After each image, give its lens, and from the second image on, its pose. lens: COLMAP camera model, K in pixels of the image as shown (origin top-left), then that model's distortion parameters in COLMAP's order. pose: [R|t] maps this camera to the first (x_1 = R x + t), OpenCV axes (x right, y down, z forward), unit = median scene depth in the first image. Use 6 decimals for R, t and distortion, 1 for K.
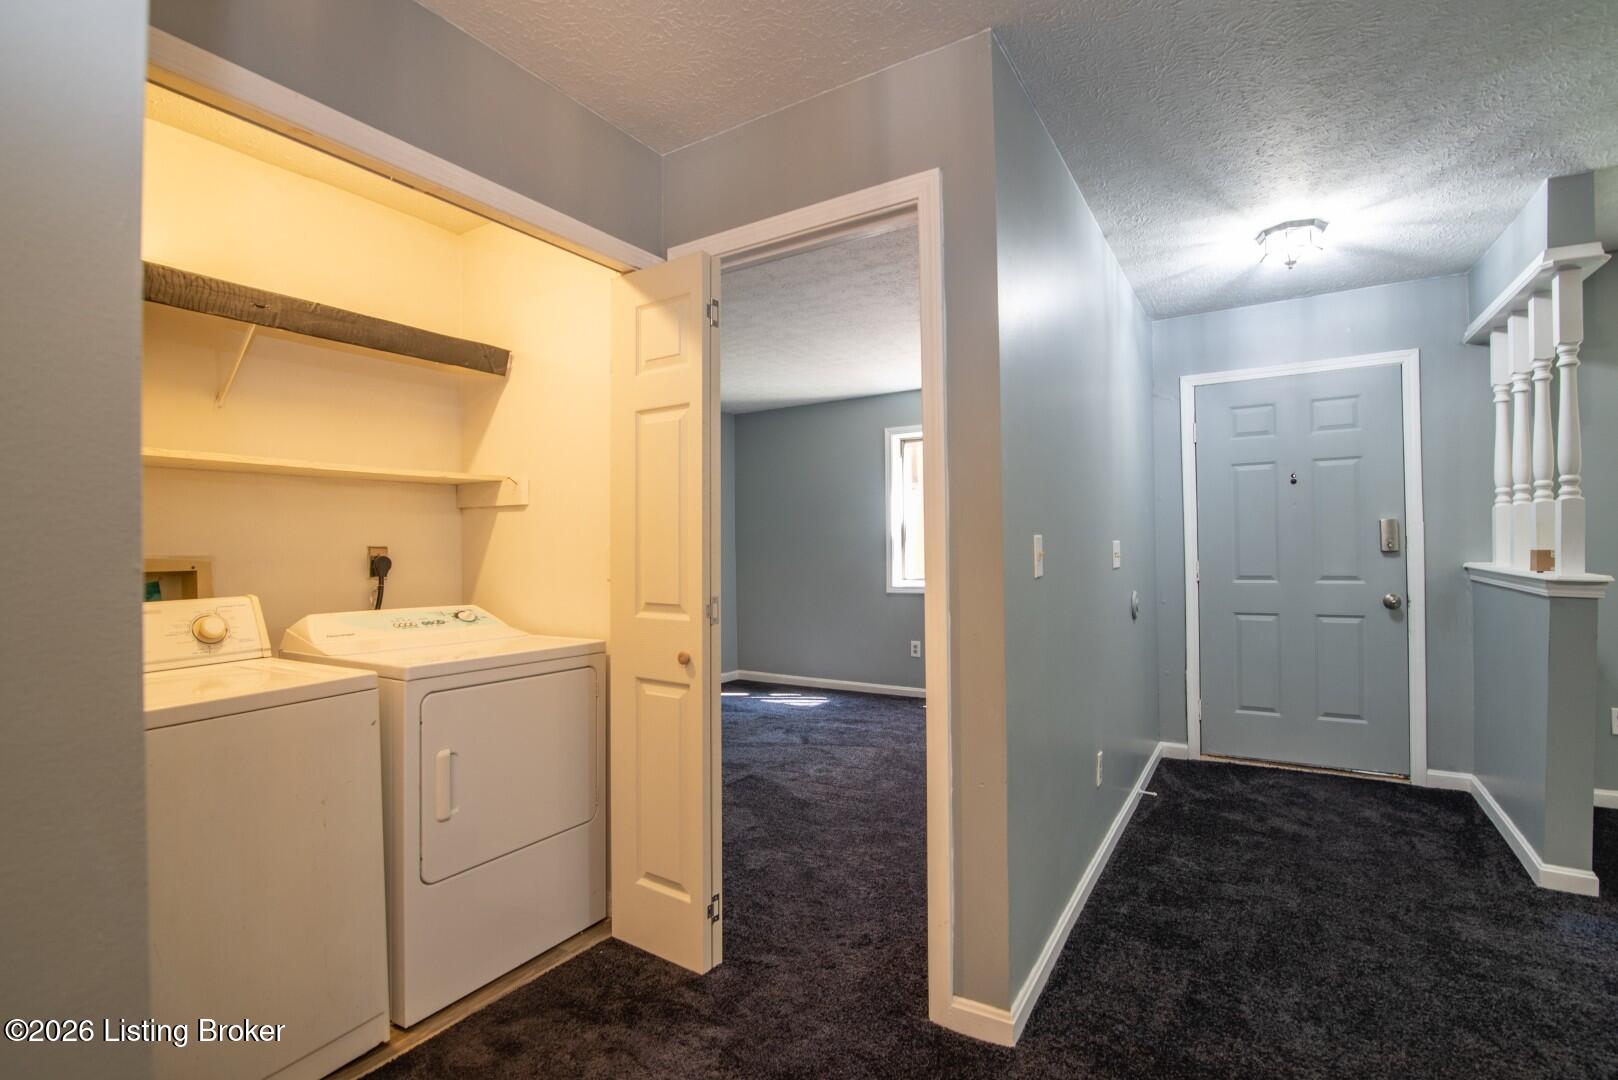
lens RADIAL K [[749.3, 0, 803.9], [0, 749.3, 543.9], [0, 0, 1]] dist [-0.021054, 0.001721]
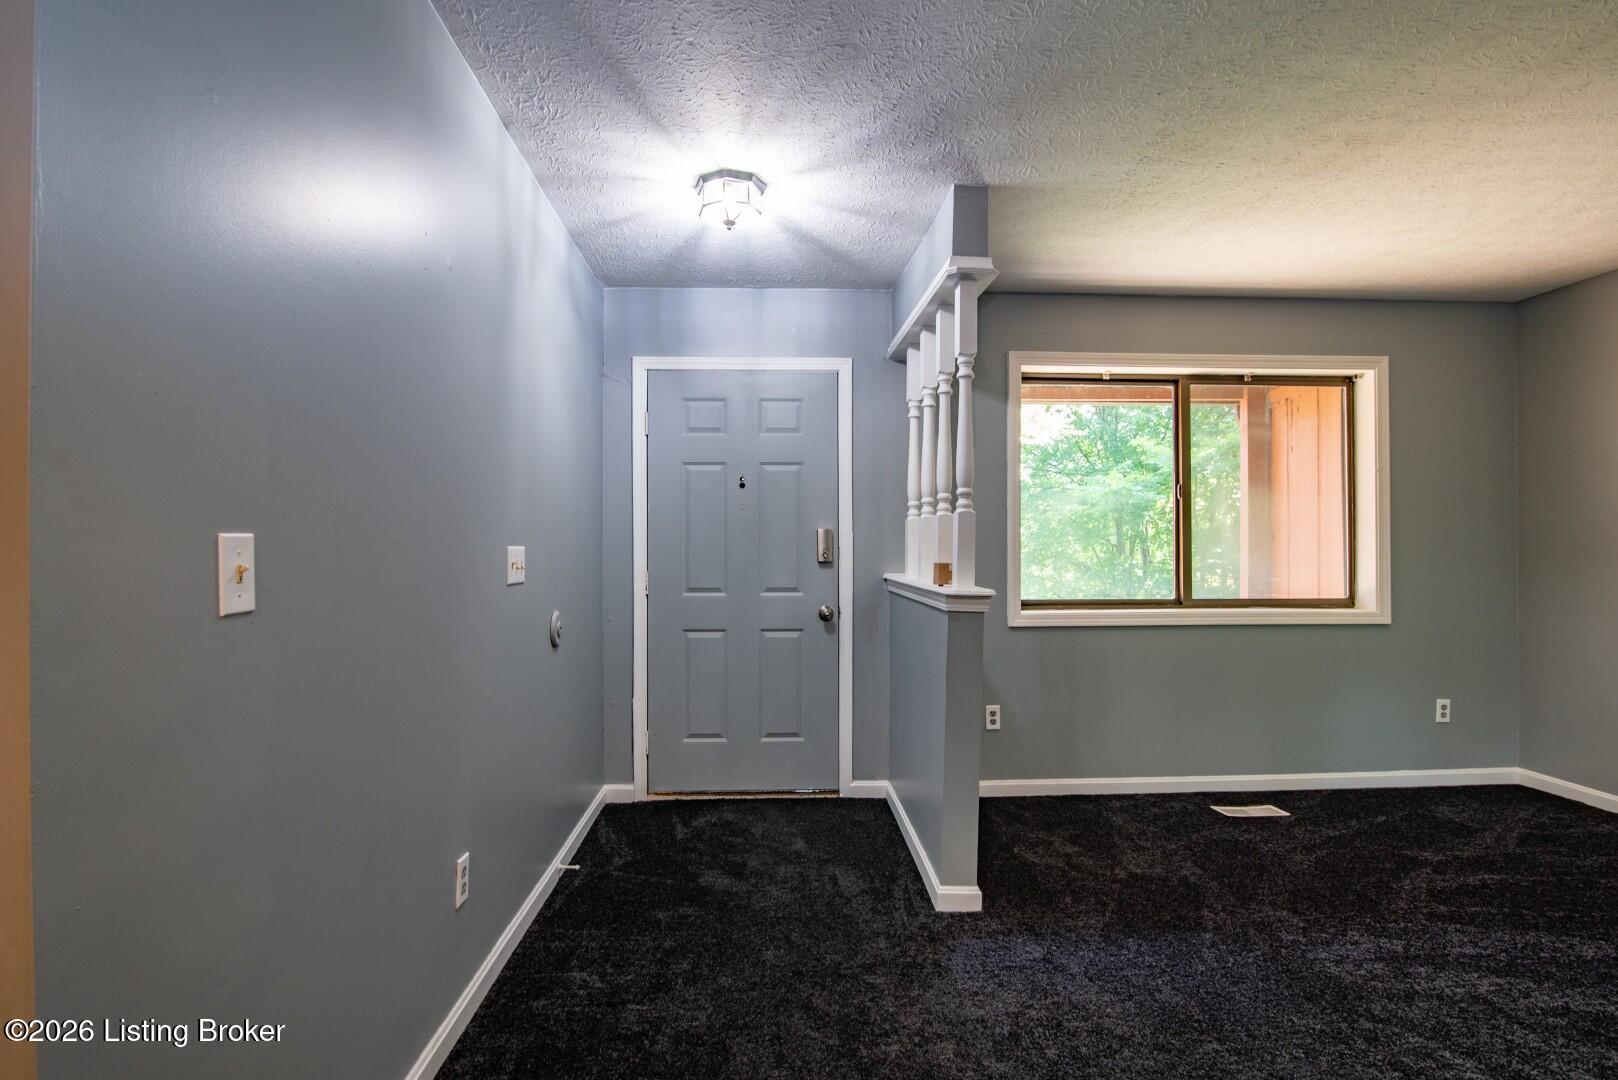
lens RADIAL K [[760.5, 0, 789.5], [0, 760.5, 549.1], [0, 0, 1]] dist [-0.022208, 0.001716]
pose [[0.826825, 0.014284, 0.562277, 0.221214], [-0.015003, 0.999882, -0.003339, -0.003426], [-0.562259, -0.005675, 0.826942, 0.230396]]
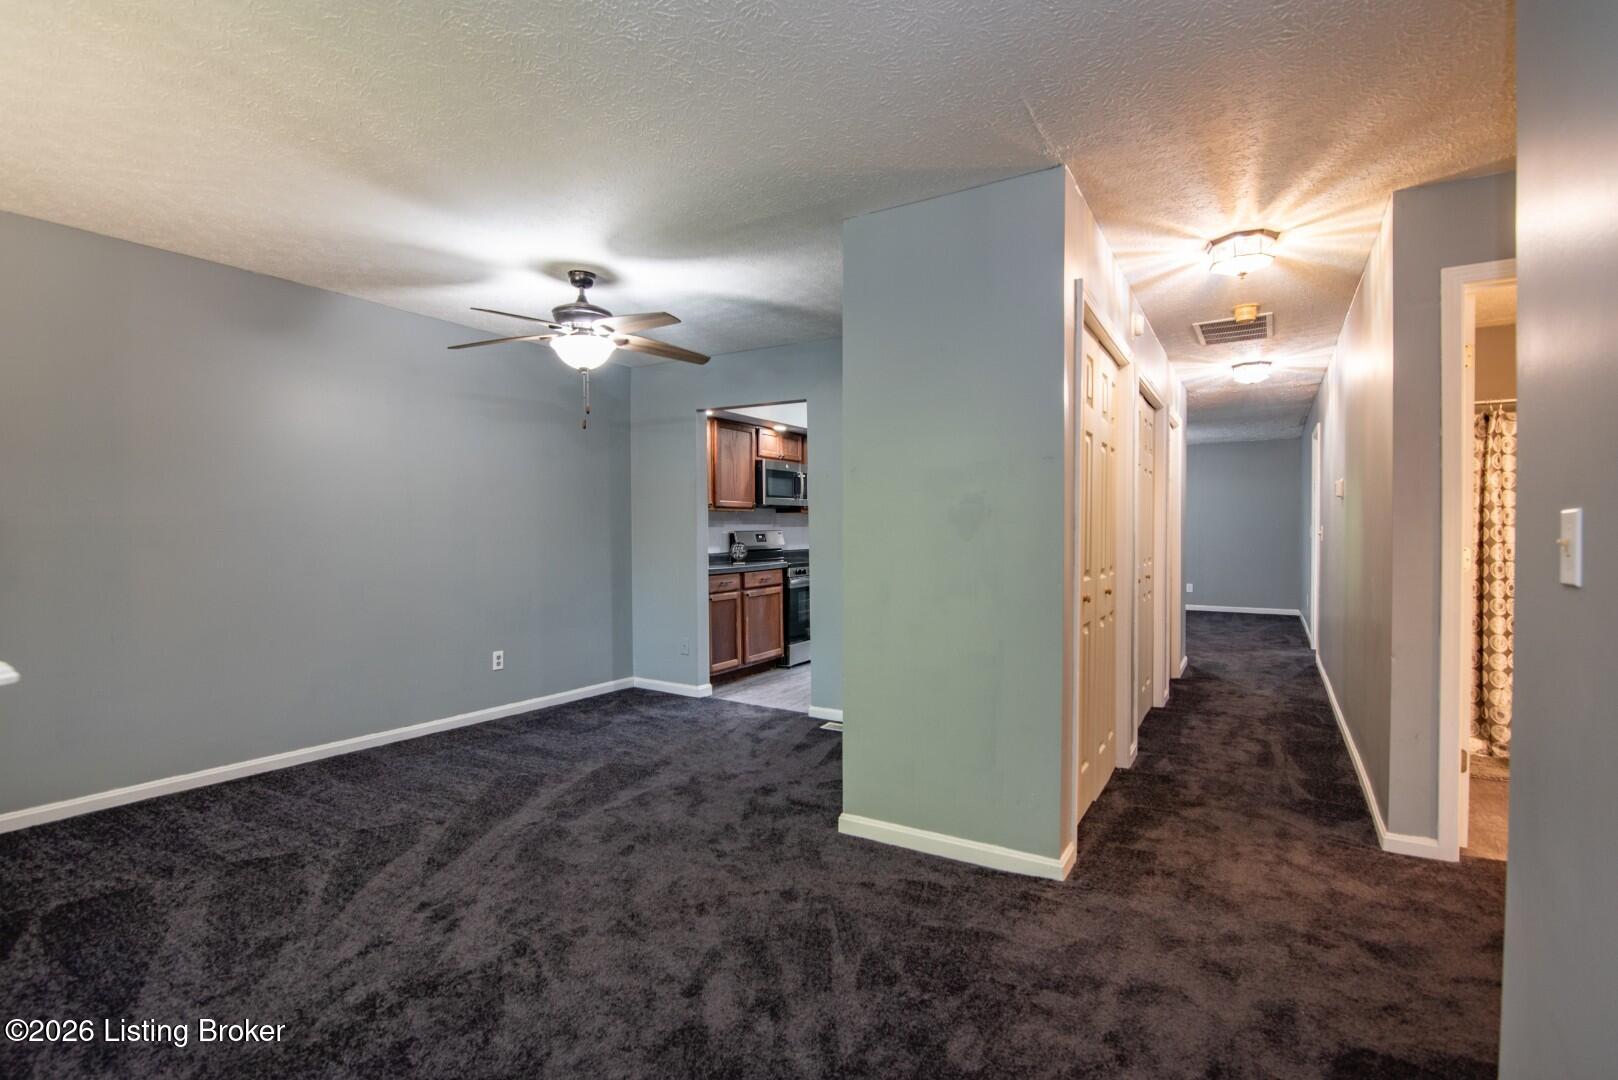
lens RADIAL K [[749.3, 0, 803.9], [0, 749.3, 543.9], [0, 0, 1]] dist [-0.021054, 0.001721]
pose [[-0.999865, 0.016422, -0.000837, 0.575593], [0.016415, 0.999836, 0.007701, -0.000126], [0.000964, 0.007686, -0.999970, 1.009444]]
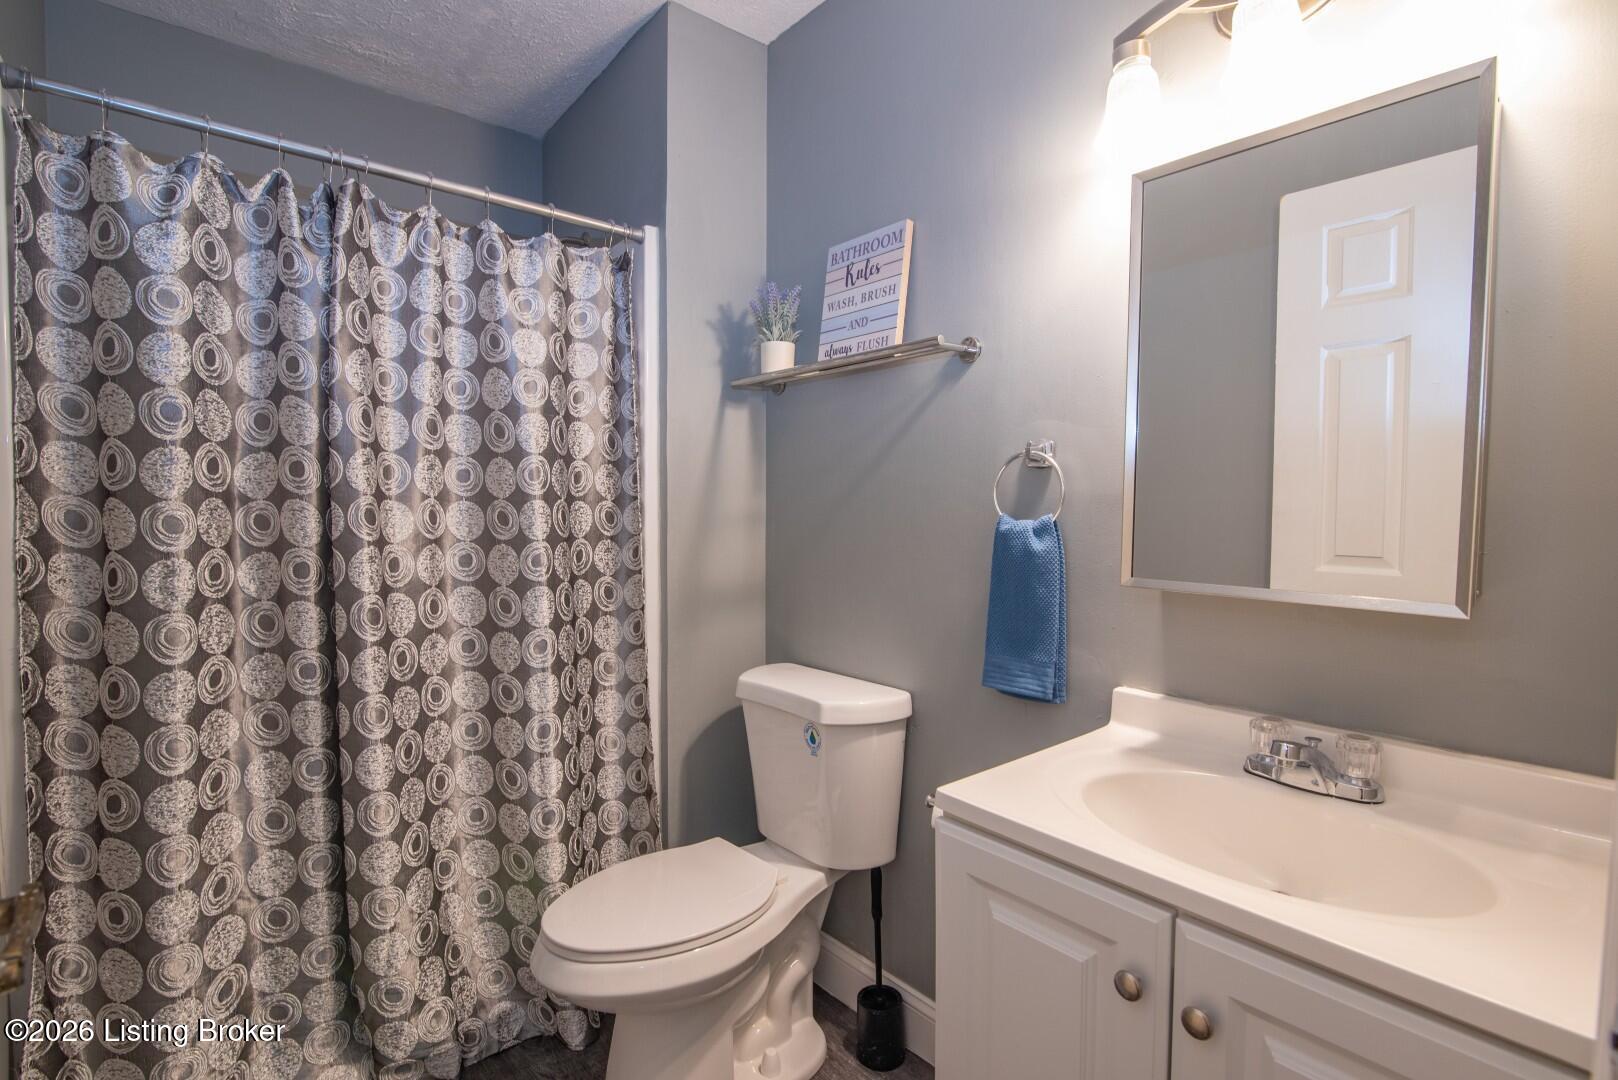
lens RADIAL K [[749.3, 0, 803.9], [0, 749.3, 543.9], [0, 0, 1]] dist [-0.021054, 0.001721]
pose [[-0.319650, 0.054260, -0.945981, -0.248401], [0.010535, 0.998501, 0.053713, 0.004493], [0.947477, 0.007203, -0.319742, 0.170797]]
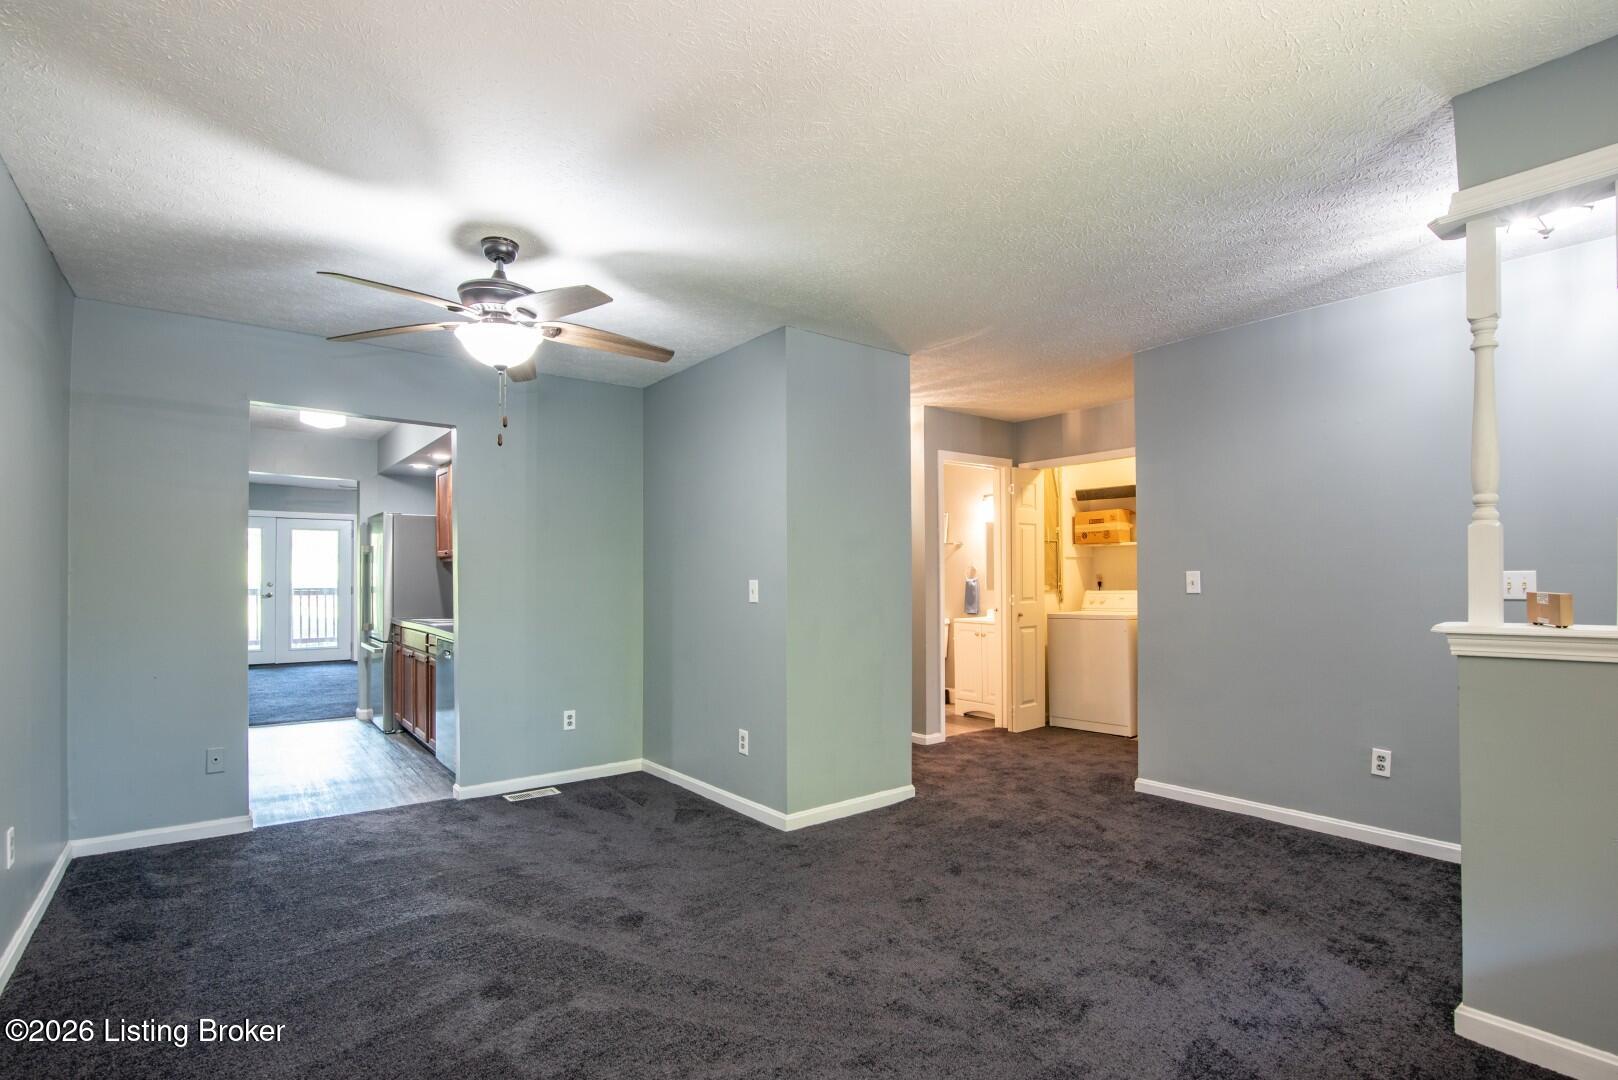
lens RADIAL K [[771.4, 0, 808.9], [0, 771.4, 567.0], [0, 0, 1]] dist [-0.020497, 0.000556]
pose [[-0.345854, 0.003439, -0.938282, 1.633331], [0.019061, 0.999813, -0.003361, -0.022919], [0.938095, -0.019047, -0.345855, 0.497851]]
